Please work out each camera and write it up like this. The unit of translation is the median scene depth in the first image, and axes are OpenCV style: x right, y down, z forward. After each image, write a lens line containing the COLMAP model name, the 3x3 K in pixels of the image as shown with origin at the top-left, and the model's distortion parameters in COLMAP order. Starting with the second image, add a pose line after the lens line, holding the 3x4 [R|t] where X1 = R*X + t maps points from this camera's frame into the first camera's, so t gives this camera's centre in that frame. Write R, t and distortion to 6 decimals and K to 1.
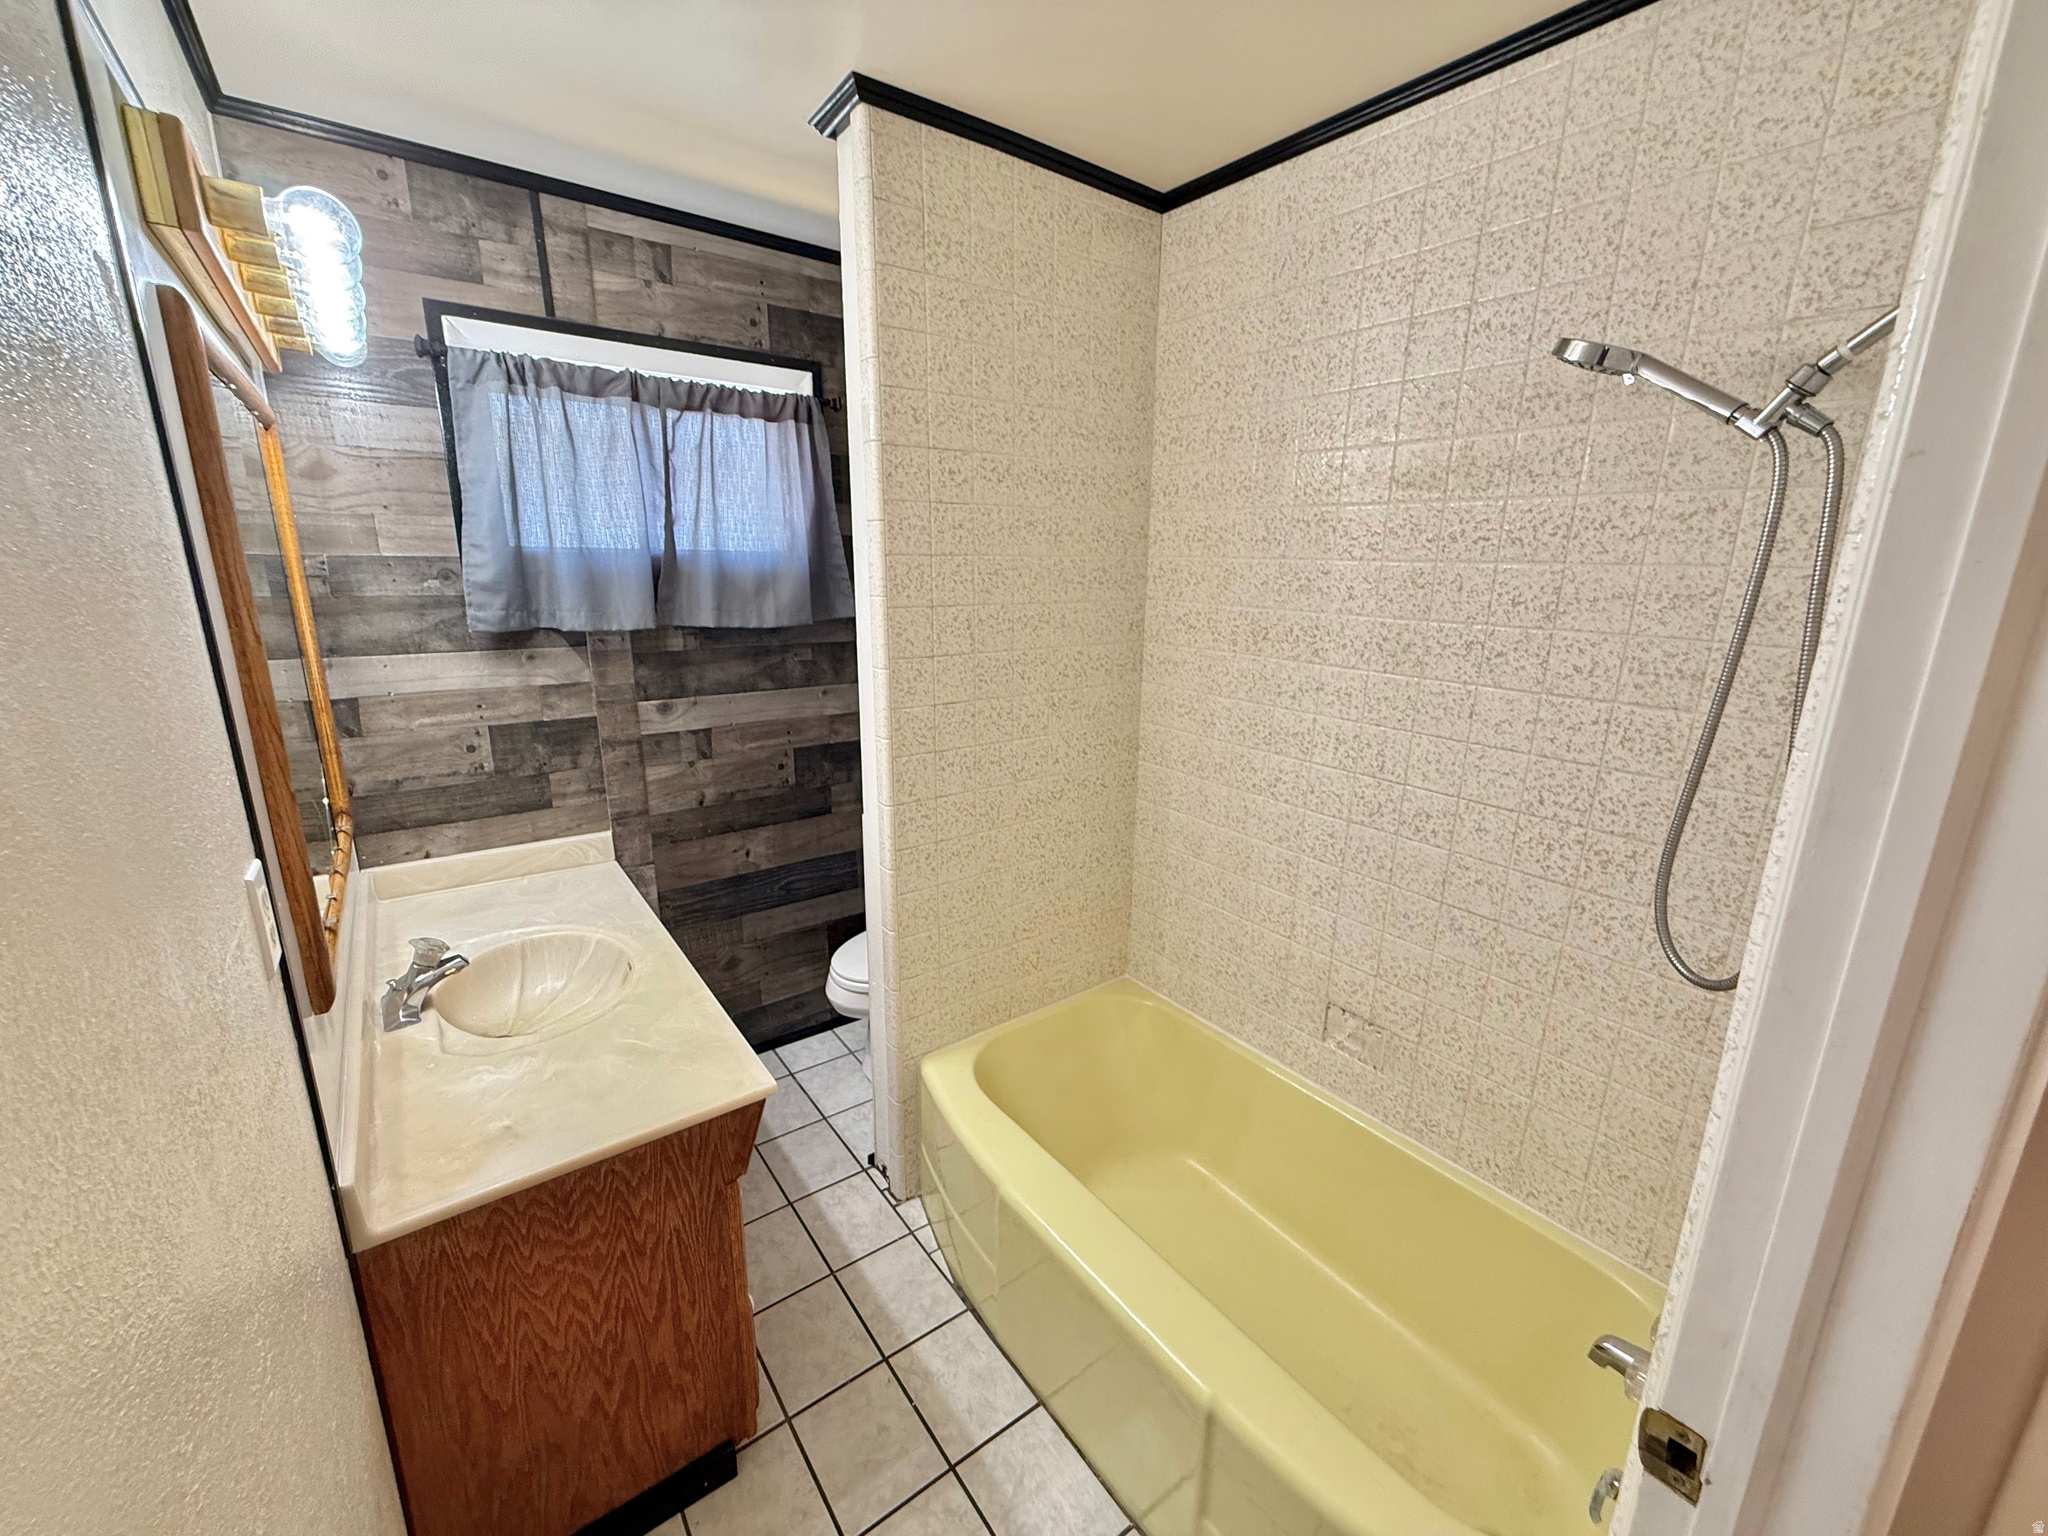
lens RADIAL K [[822.0, 0, 1020.6], [0, 822.0, 769.7], [0, 0, 1]] dist [0.002645, -0.000004]
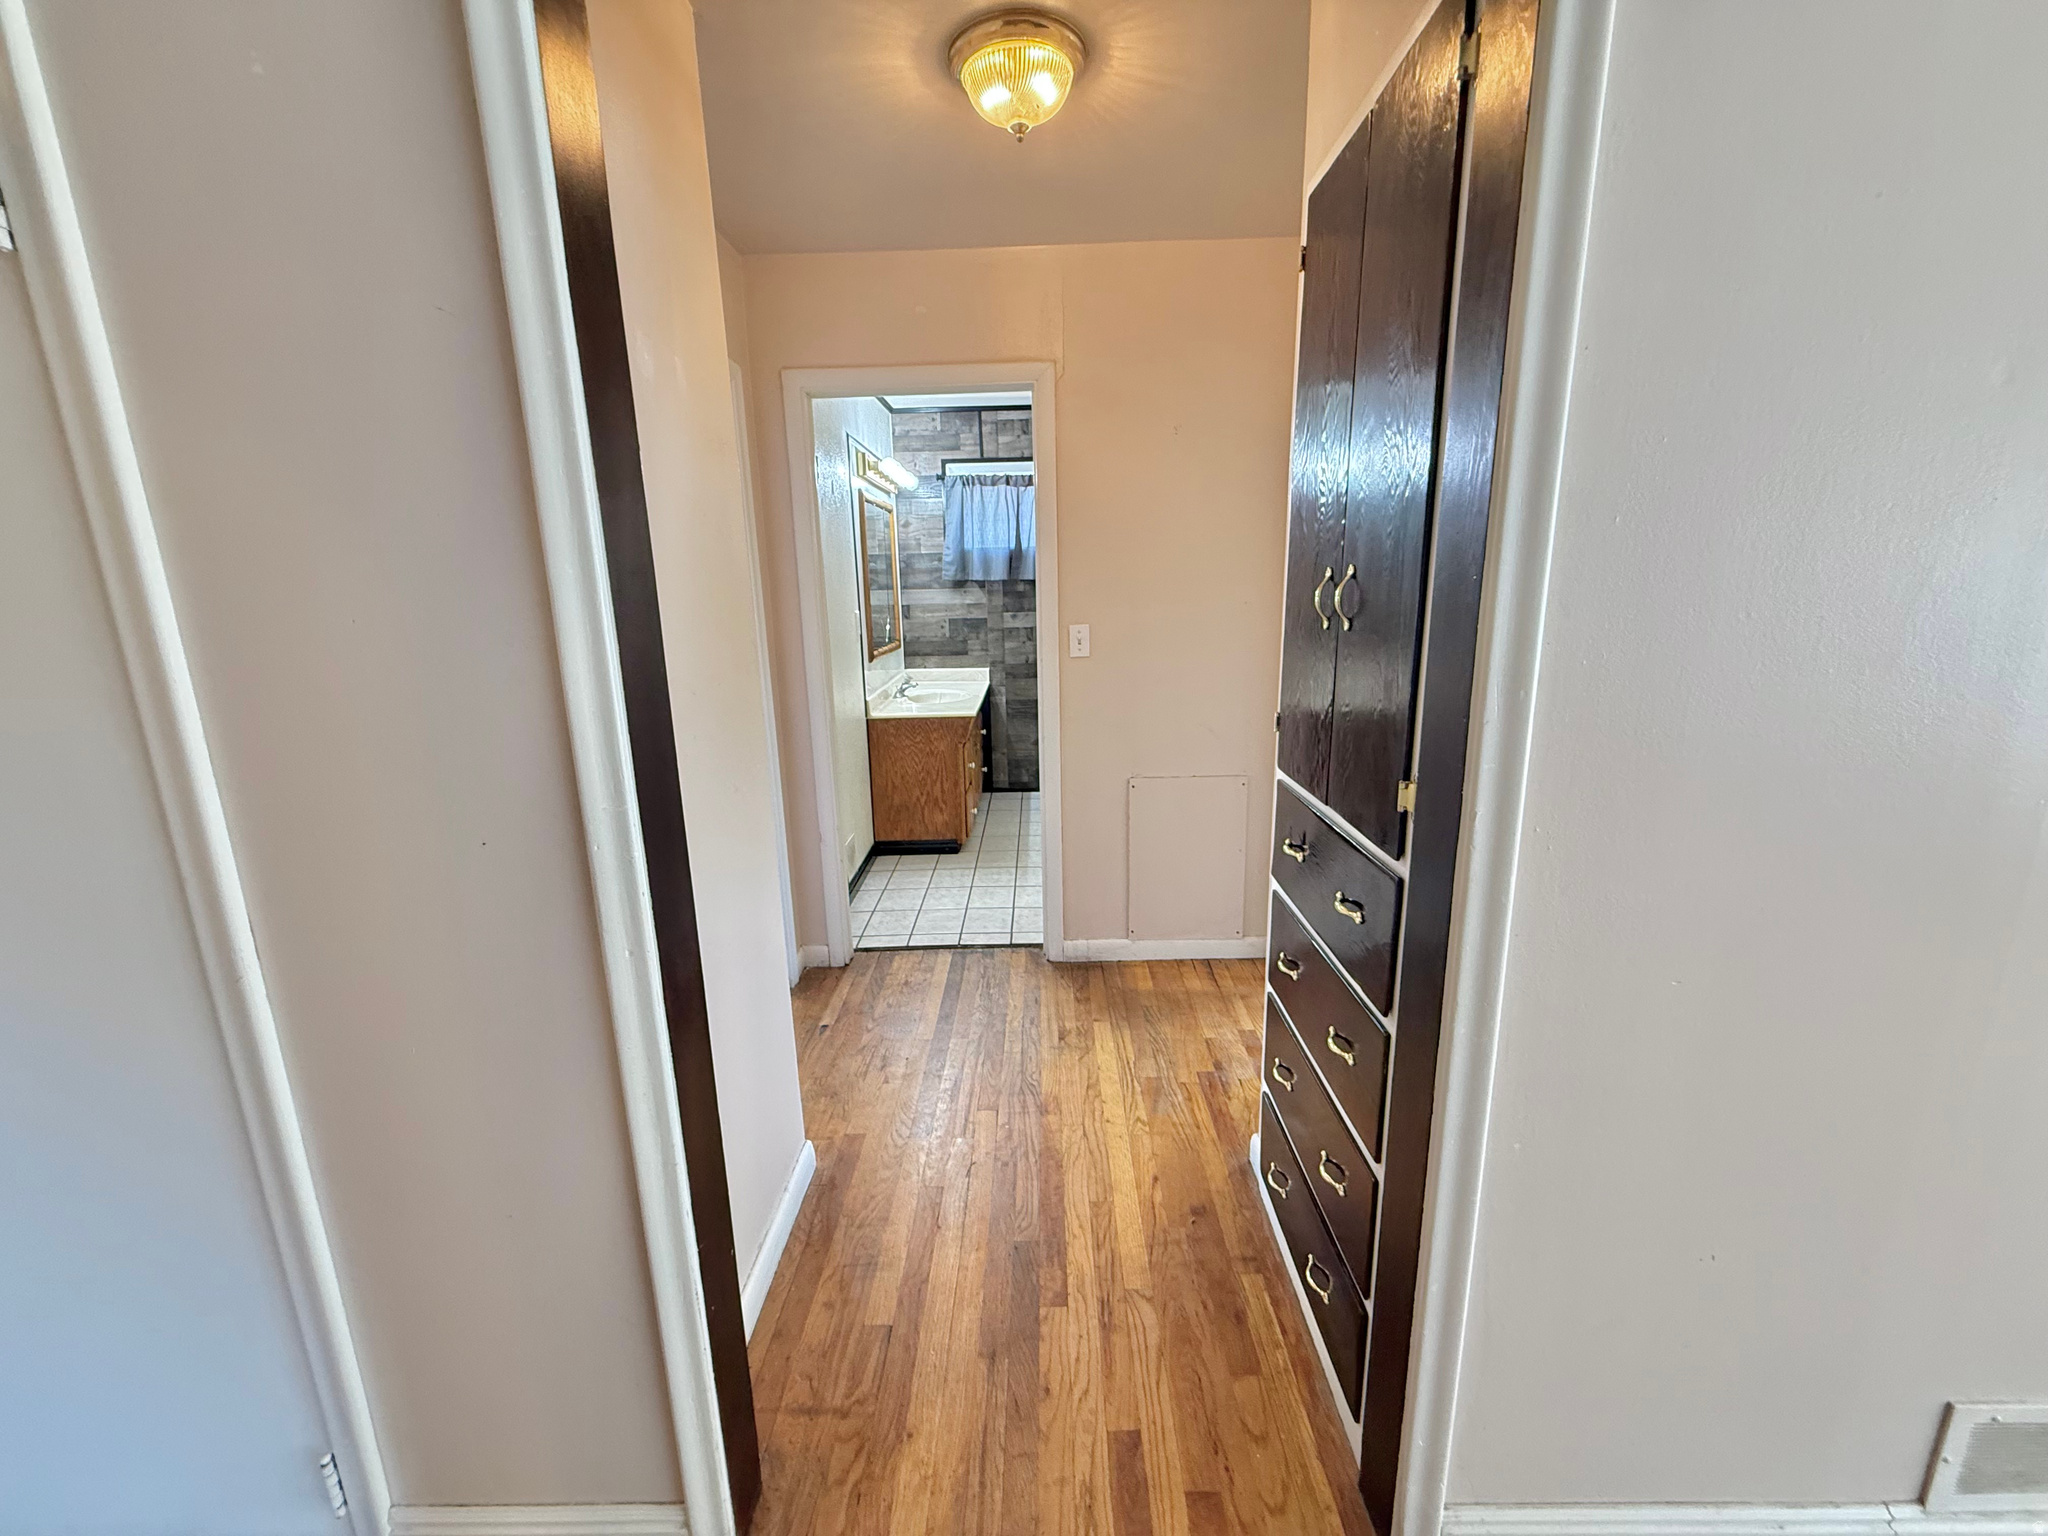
lens RADIAL K [[822.0, 0, 1028.3], [0, 822.0, 770.3], [0, 0, 1]] dist [0.002645, -0.000004]
pose [[0.791965, 0.103514, -0.601728, 1.168498], [-0.117337, 0.992957, 0.016382, 0.354377], [0.599186, 0.057631, 0.798533, -0.890417]]
